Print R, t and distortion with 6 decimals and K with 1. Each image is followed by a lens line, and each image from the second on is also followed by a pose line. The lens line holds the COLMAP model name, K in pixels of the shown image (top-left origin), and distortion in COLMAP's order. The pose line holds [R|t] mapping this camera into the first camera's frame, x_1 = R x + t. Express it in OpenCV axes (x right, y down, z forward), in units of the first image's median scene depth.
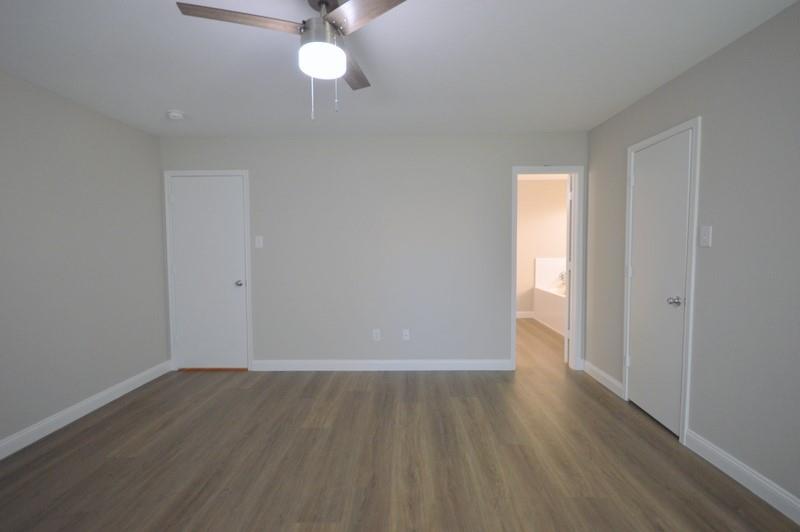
lens RADIAL K [[354.7, 0, 400.0], [0, 354.7, 266.0], [0, 0, 1]] dist [0.001091, -0.015004]
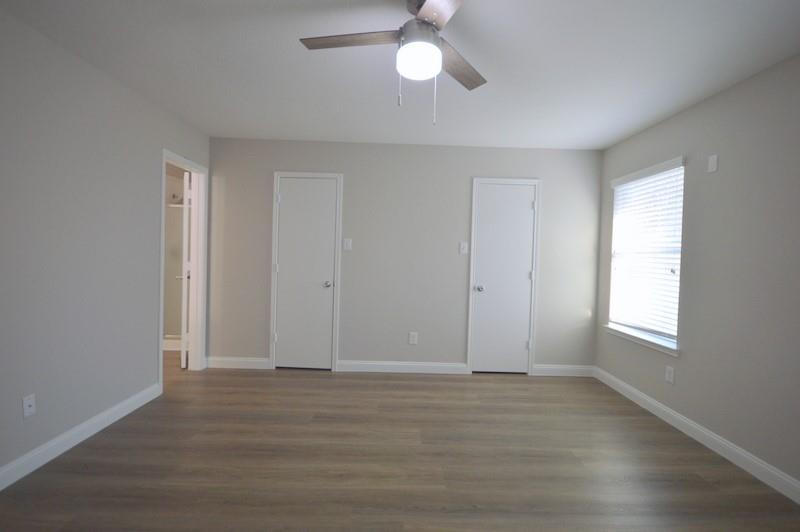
lens RADIAL K [[354.7, 0, 400.0], [0, 354.7, 266.0], [0, 0, 1]] dist [0.001091, -0.015004]
pose [[-0.037656, -0.024601, 0.998988, -0.837085], [0.029785, 0.999225, 0.025729, -0.014719], [-0.998847, 0.030724, -0.036894, 0.748638]]
